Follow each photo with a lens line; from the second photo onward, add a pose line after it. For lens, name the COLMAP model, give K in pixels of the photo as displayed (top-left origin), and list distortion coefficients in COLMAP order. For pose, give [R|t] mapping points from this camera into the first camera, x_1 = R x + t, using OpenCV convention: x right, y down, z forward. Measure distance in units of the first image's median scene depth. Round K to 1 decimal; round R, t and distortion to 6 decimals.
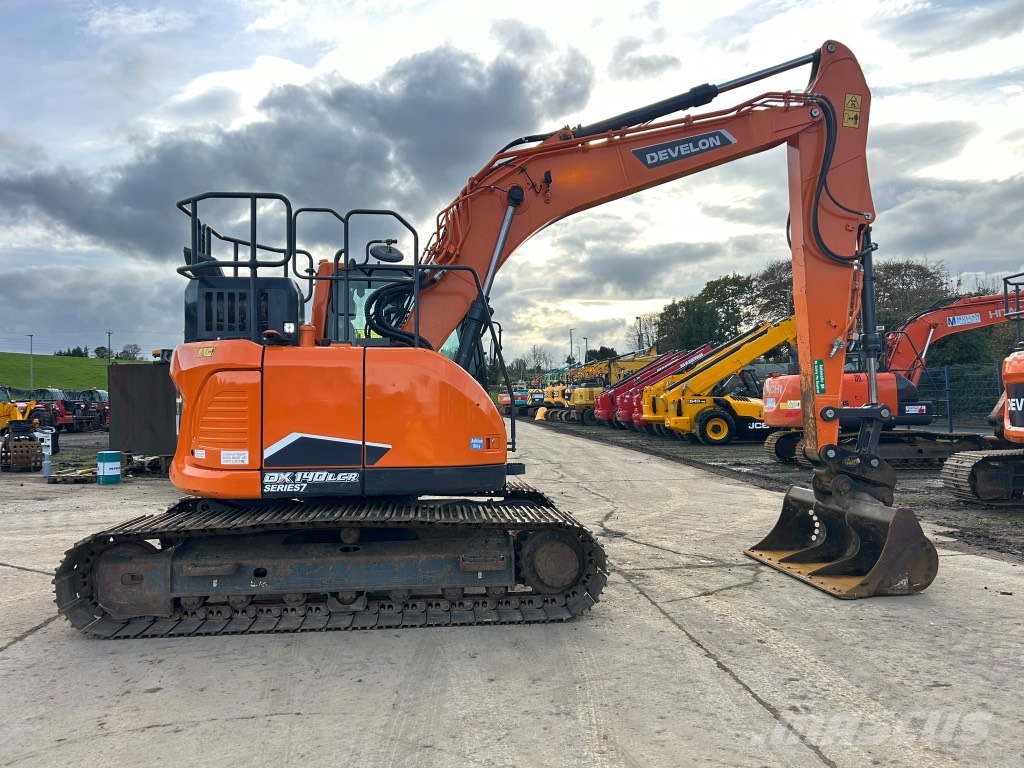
lens RADIAL K [[771.4, 0, 509.8], [0, 771.4, 380.8], [0, 0, 1]] dist [0.052464, -0.053461]
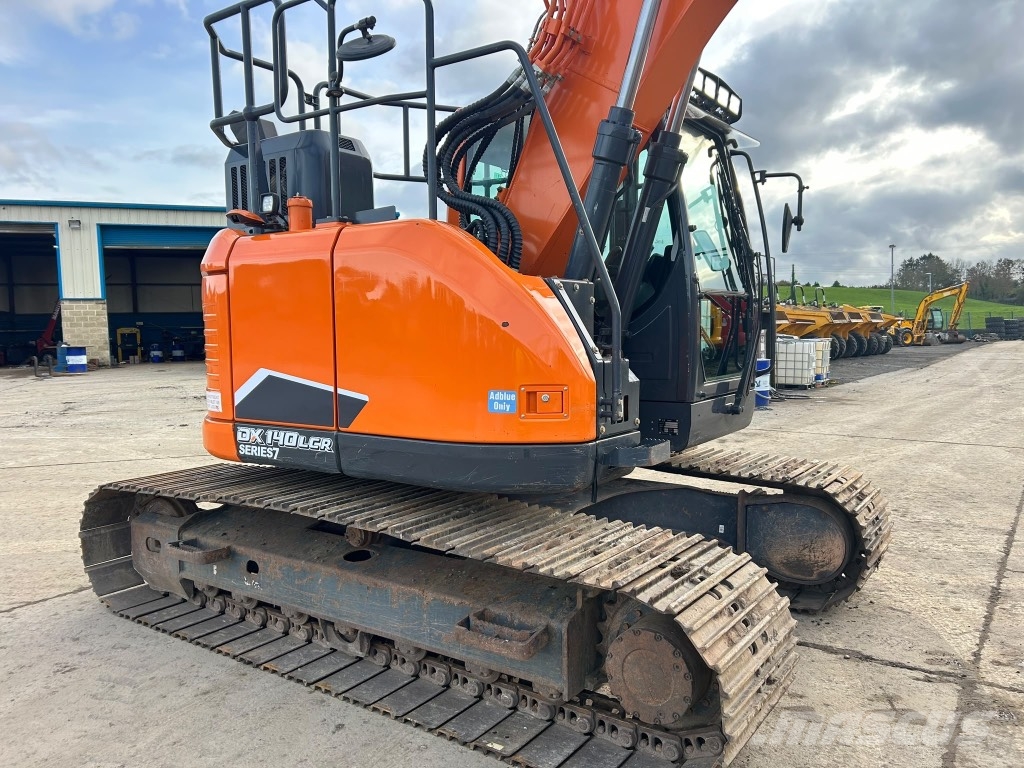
lens RADIAL K [[777.2, 0, 516.3], [0, 777.2, 394.4], [0, 0, 1]] dist [0.030509, -0.006288]
pose [[0.756875, 0.052310, -0.651463, 0.302549], [0.023994, 0.993896, 0.107682, 0.023249], [0.653119, -0.097133, 0.751000, 0.640091]]
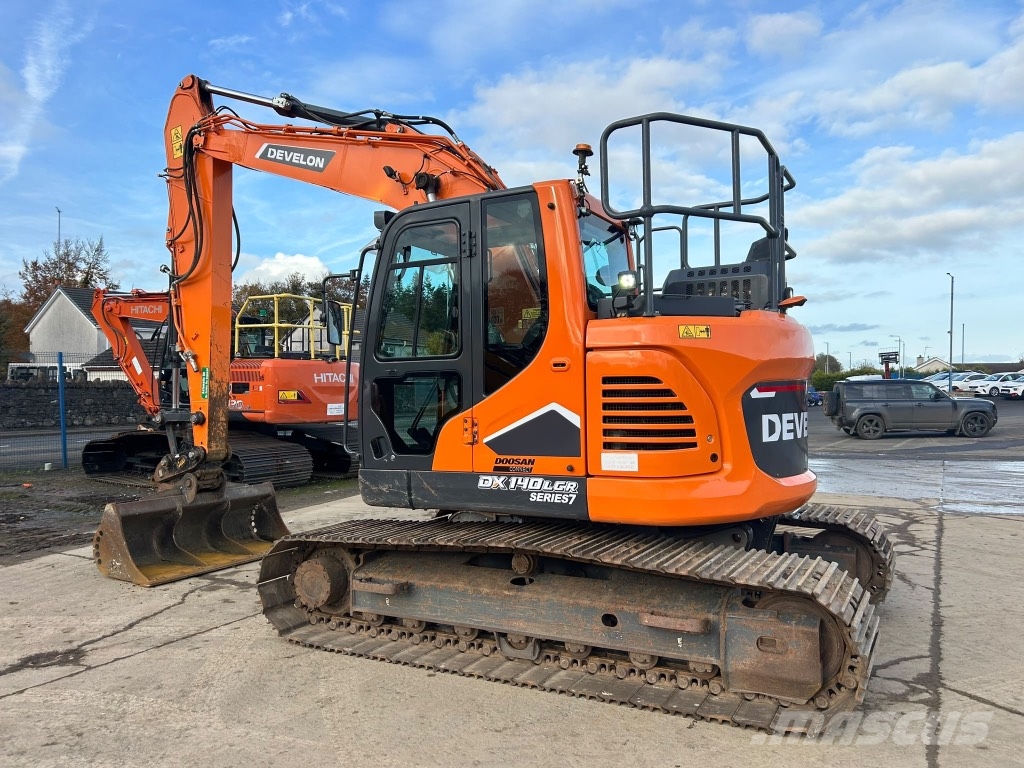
lens RADIAL K [[767.1, 0, 516.8], [0, 767.1, 384.8], [0, 0, 1]] dist [0.064387, -0.073146]
pose [[-0.822770, 0.027753, 0.567696, -0.728547], [0.003318, 0.999025, -0.044029, 0.057526], [-0.568365, -0.034342, -0.822060, 2.097798]]
